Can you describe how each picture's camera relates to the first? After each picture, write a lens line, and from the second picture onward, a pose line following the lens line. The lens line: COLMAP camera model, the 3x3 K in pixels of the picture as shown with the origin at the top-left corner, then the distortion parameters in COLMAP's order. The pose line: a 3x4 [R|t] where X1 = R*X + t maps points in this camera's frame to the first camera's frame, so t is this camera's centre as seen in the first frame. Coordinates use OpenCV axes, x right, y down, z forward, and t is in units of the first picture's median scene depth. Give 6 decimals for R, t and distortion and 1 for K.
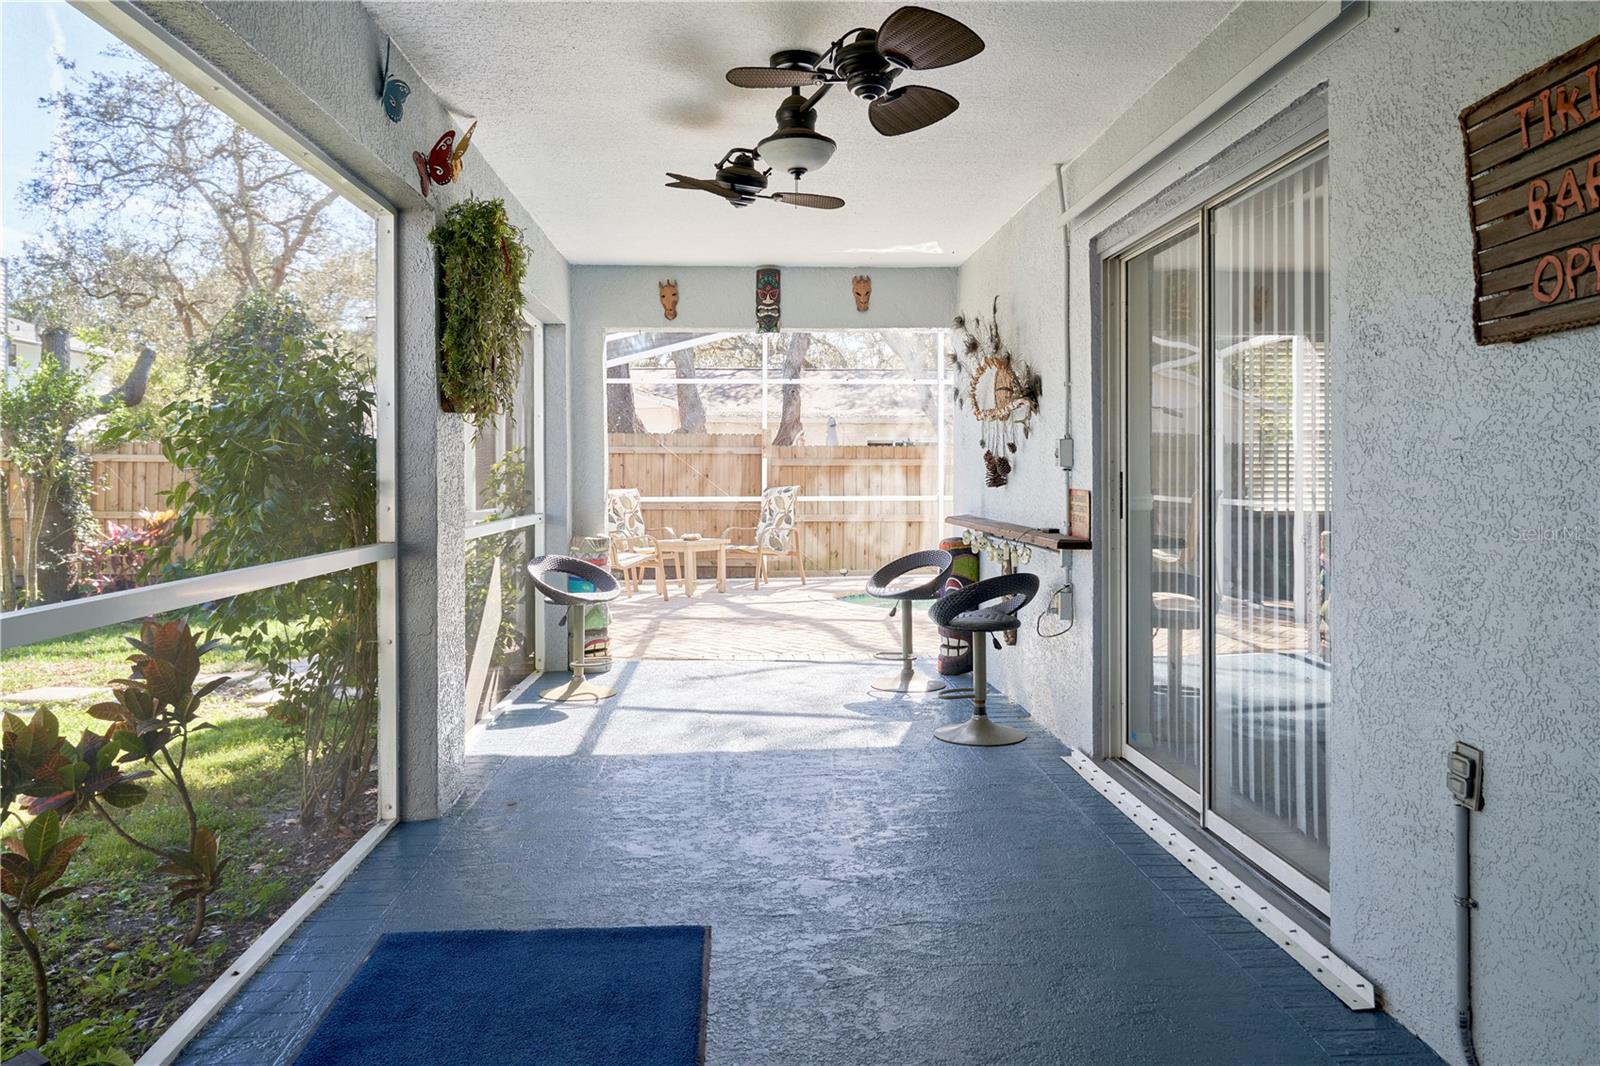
lens RADIAL K [[1128.0, 0, 801.7], [0, 1128.0, 495.9], [0, 0, 1]] dist [-0.001223, -0.001409]
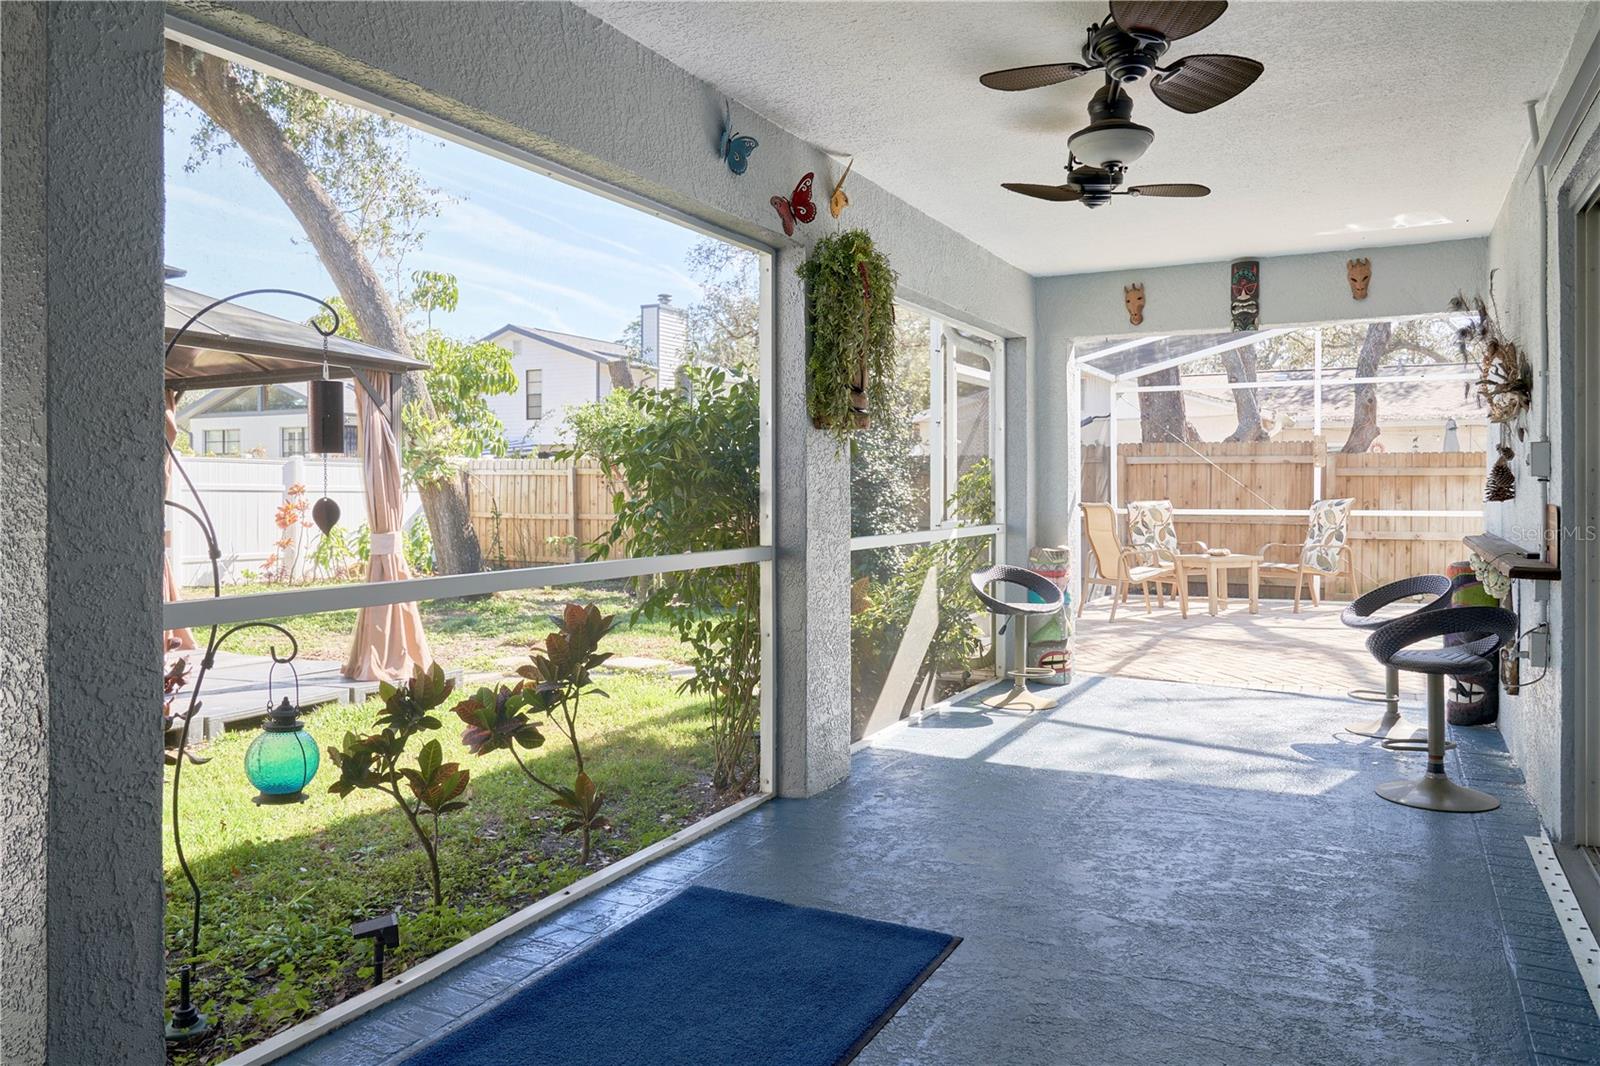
lens RADIAL K [[1124.5, 0, 799.3], [0, 1124.5, 506.5], [0, 0, 1]] dist [0.010816, -0.023296]
pose [[0.859282, 0.009409, -0.511416, 0.220898], [-0.009653, 0.999951, 0.002179, -0.001256], [0.511411, 0.003064, 0.859331, 0.049225]]
